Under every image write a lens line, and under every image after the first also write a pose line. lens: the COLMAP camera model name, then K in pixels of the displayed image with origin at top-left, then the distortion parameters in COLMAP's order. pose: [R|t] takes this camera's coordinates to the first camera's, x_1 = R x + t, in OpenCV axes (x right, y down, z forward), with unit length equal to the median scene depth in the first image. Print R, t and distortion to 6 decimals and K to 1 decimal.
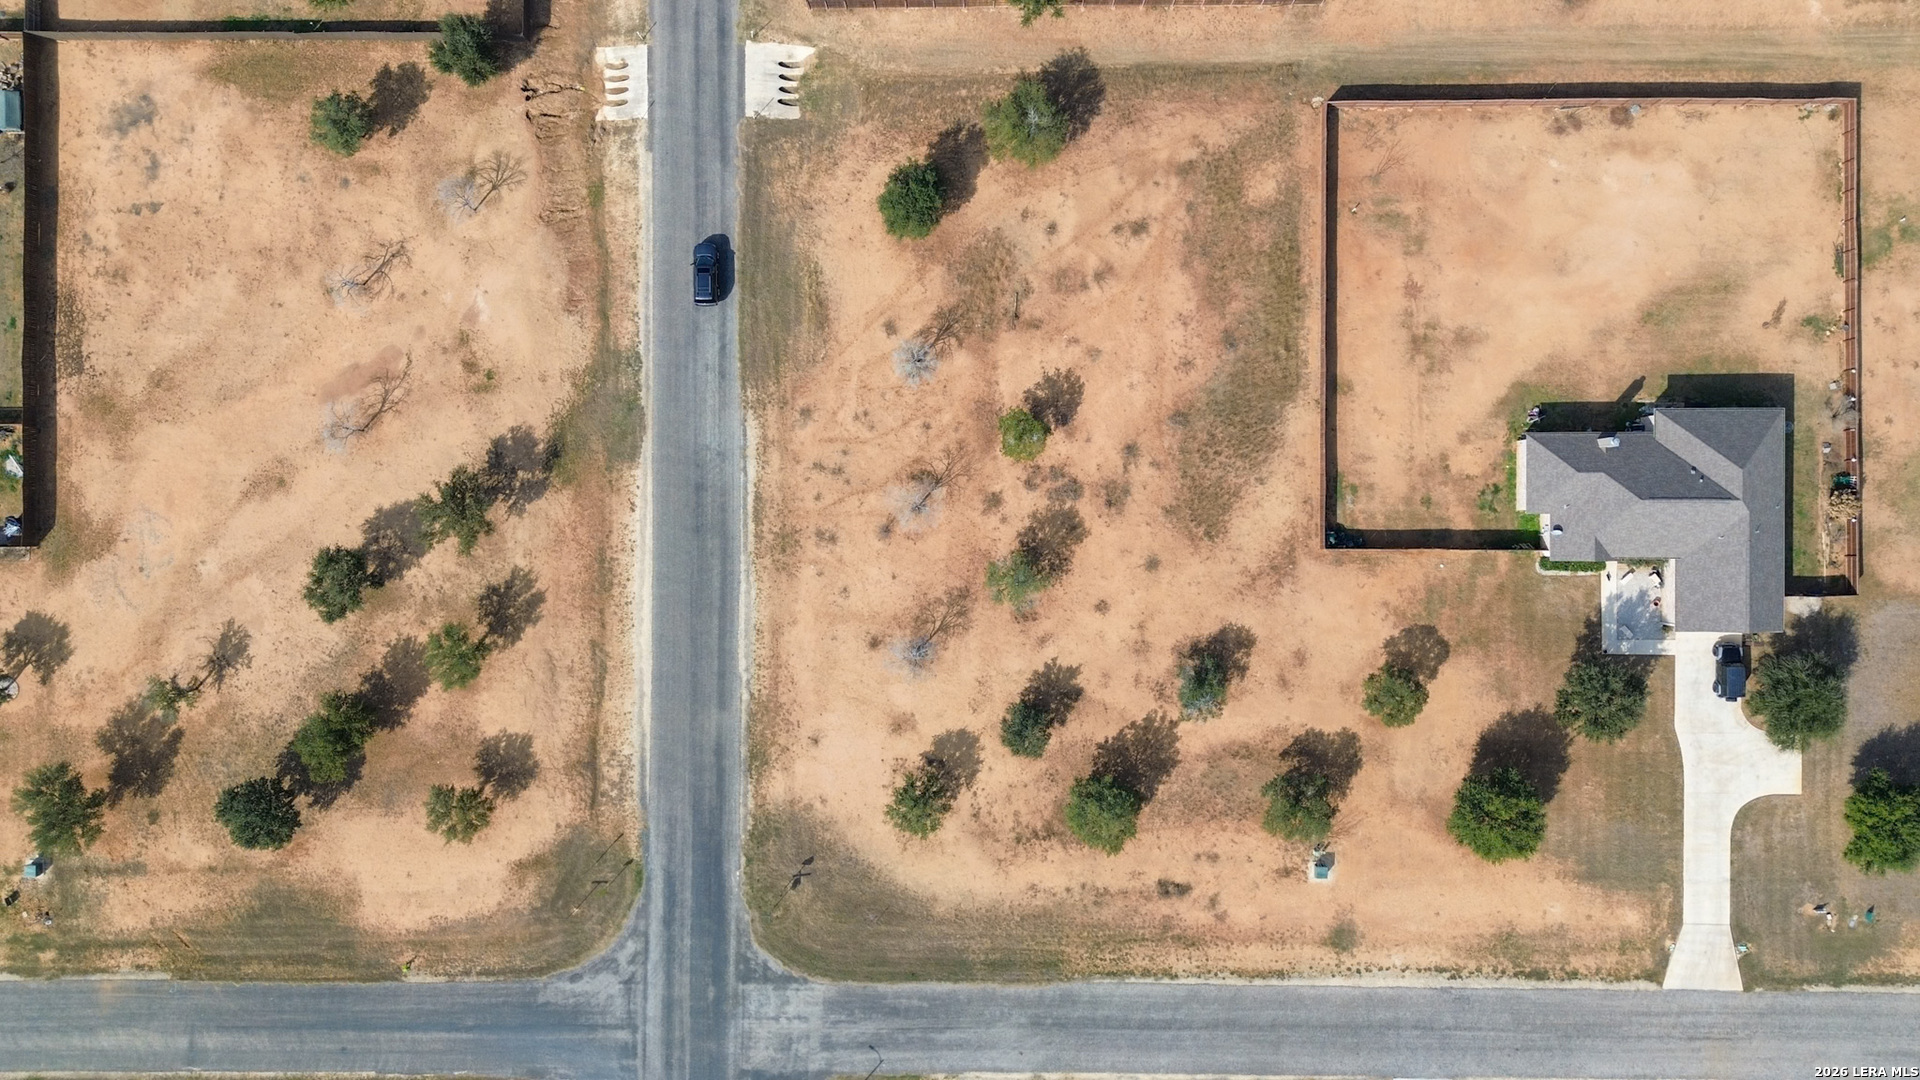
lens RADIAL K [[1353.0, 0, 952.0], [0, 1353.0, 560.2], [0, 0, 1]] dist [0.071254, -0.066920]
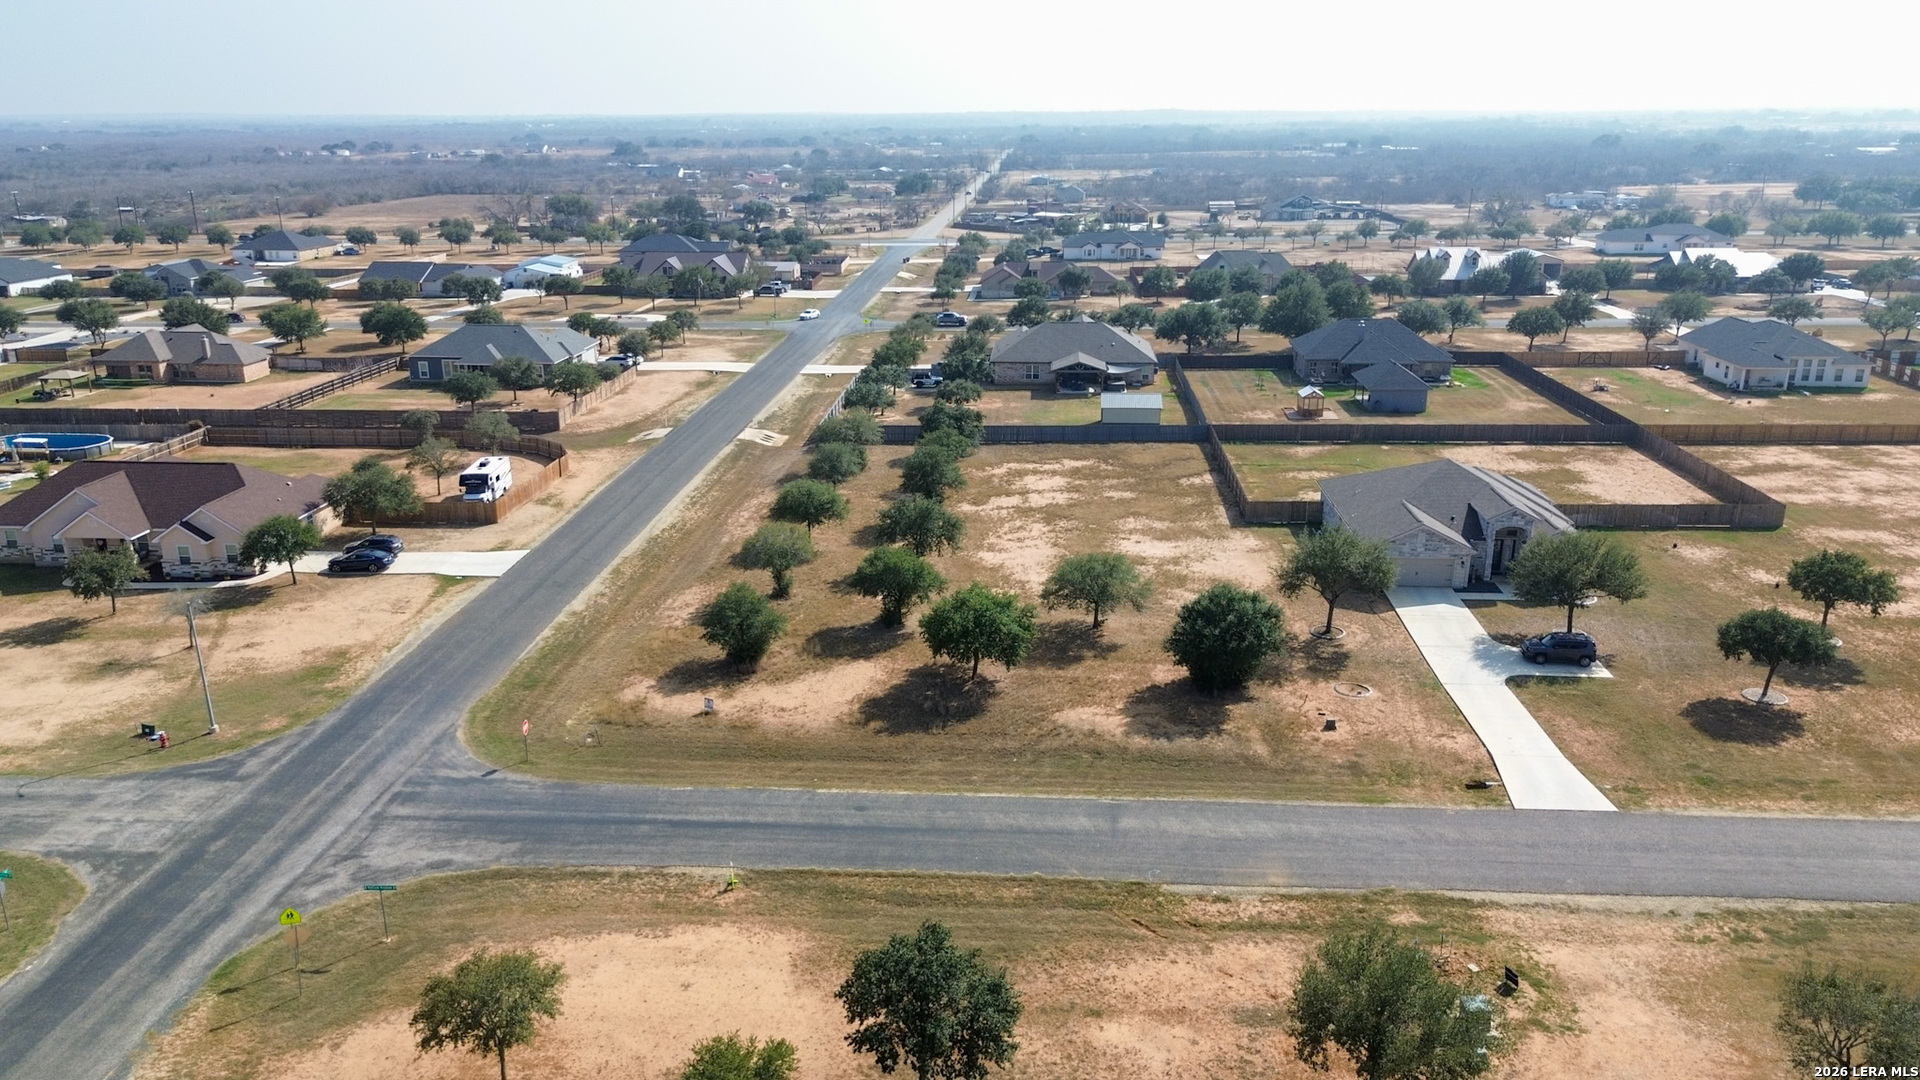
lens RADIAL K [[1353.0, 0, 952.0], [0, 1353.0, 560.2], [0, 0, 1]] dist [0.071254, -0.066920]
pose [[-0.997065, 0.003041, 0.076494, -0.529389], [0.071683, -0.313678, 0.946820, -0.172894], [0.026874, 0.949524, 0.312540, 0.711245]]
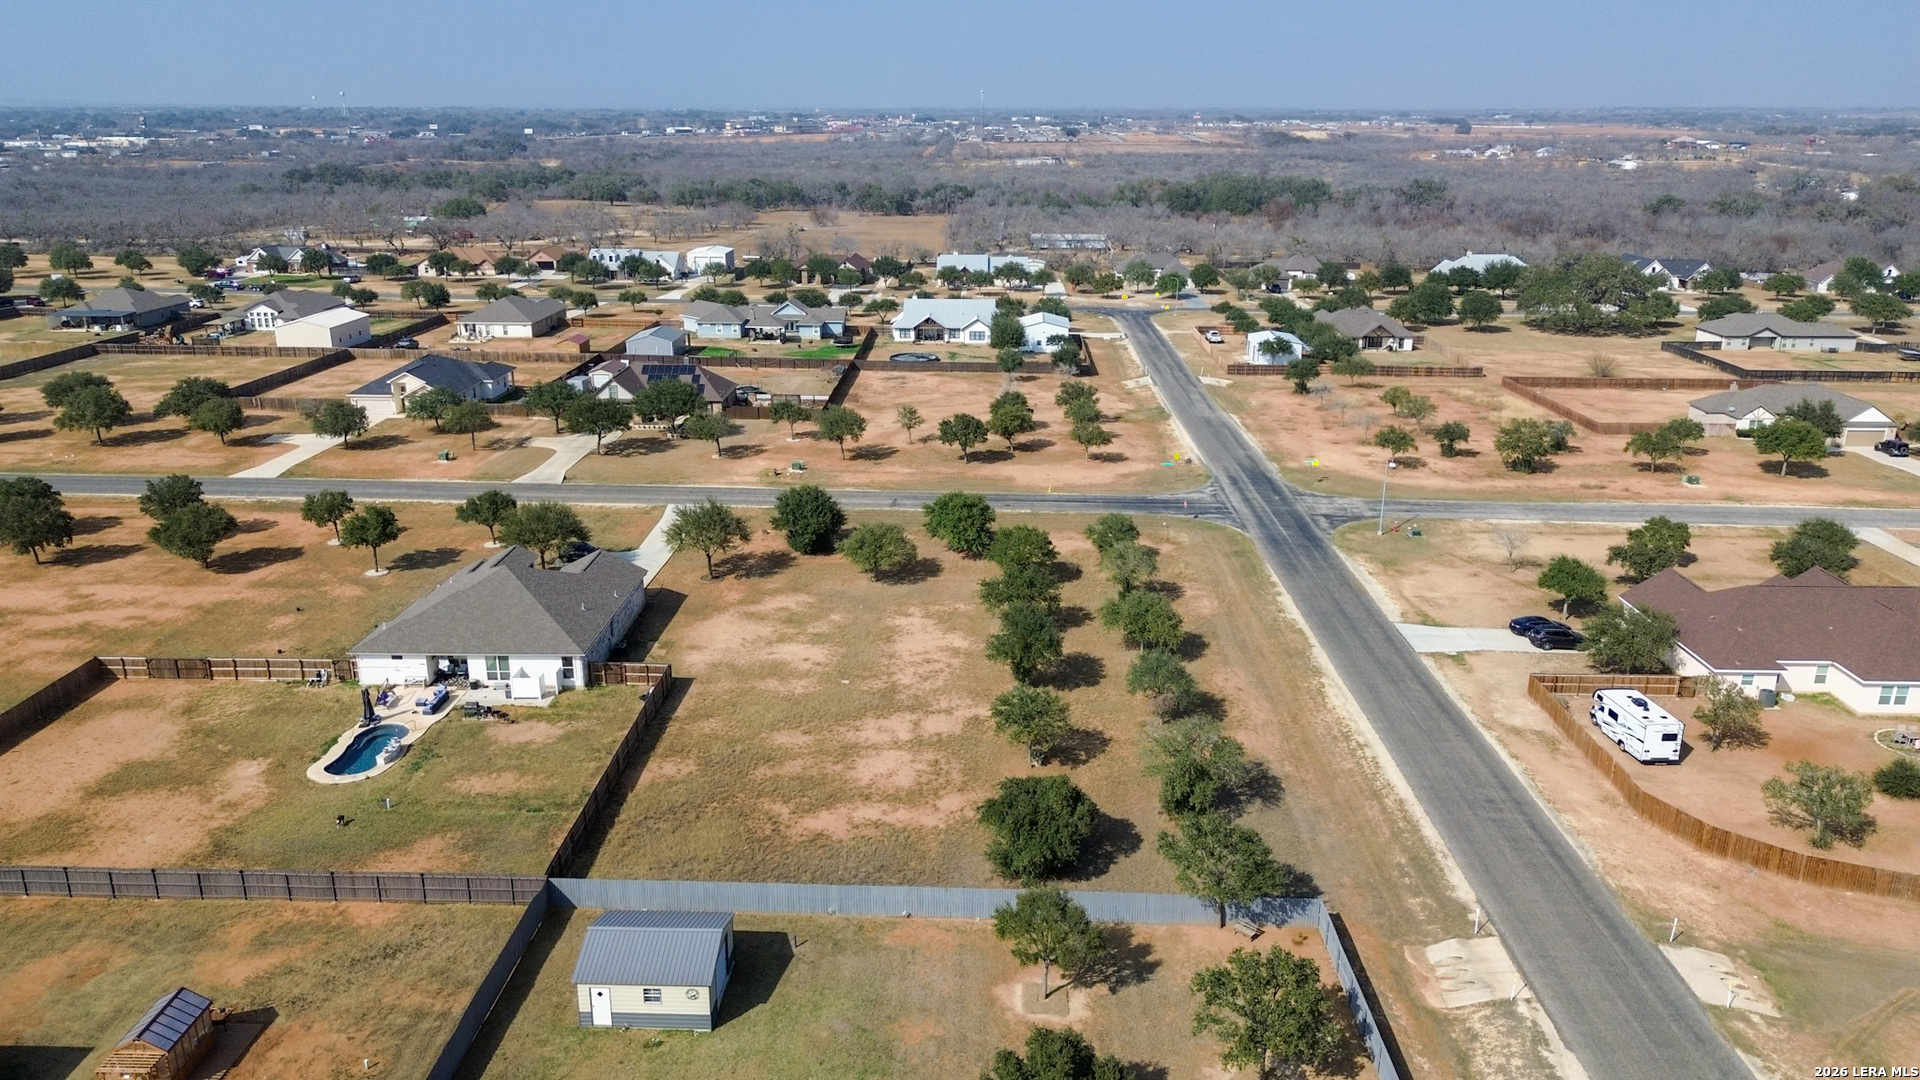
lens RADIAL K [[1353.0, 0, 952.0], [0, 1353.0, 560.2], [0, 0, 1]] dist [0.071254, -0.066920]
pose [[0.999373, 0.029860, -0.019013, -0.470426], [-0.027447, 0.314430, -0.948884, 1.624328], [-0.022356, 0.948811, 0.315052, 0.639448]]
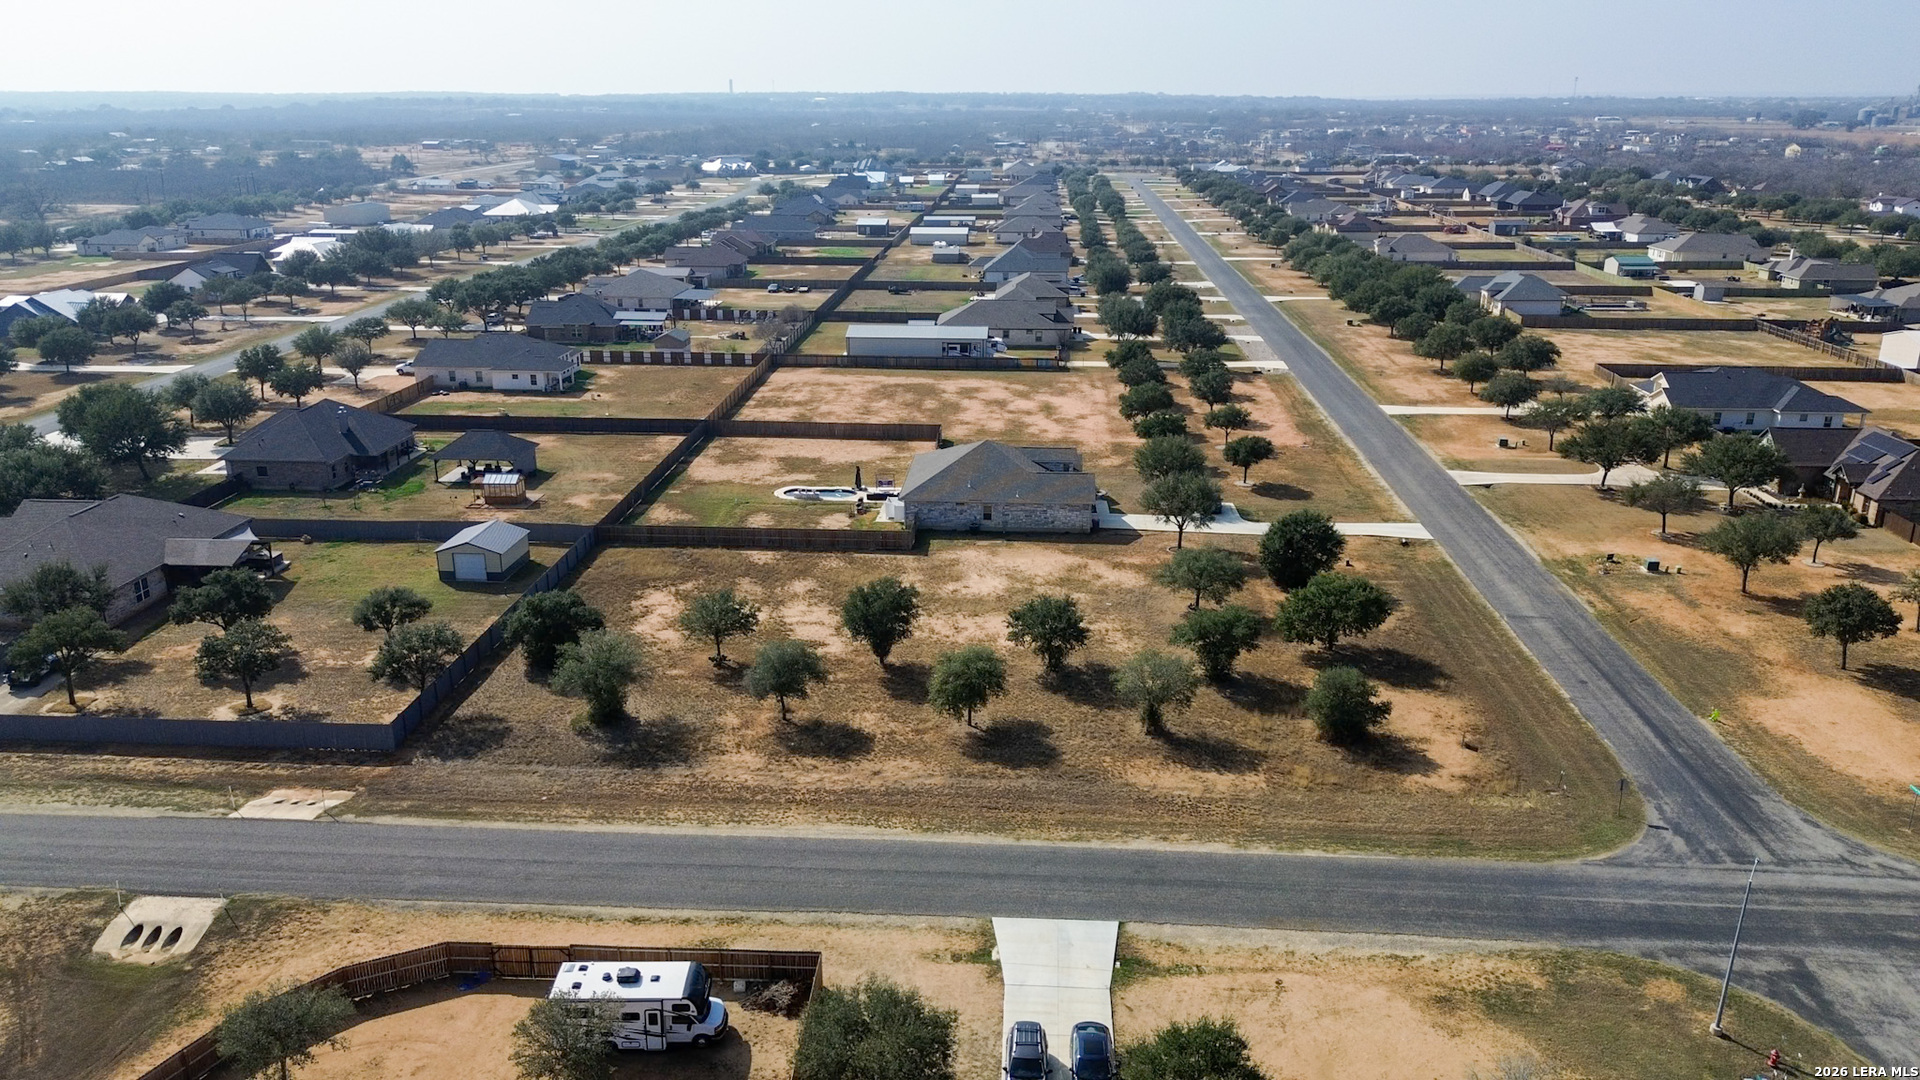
lens RADIAL K [[1353.0, 0, 952.0], [0, 1353.0, 560.2], [0, 0, 1]] dist [0.071254, -0.066920]
pose [[-0.063628, 0.342872, -0.937225, 0.366029], [-0.997974, -0.022192, 0.059633, 0.705054], [-0.000352, 0.939120, 0.343589, 0.633004]]
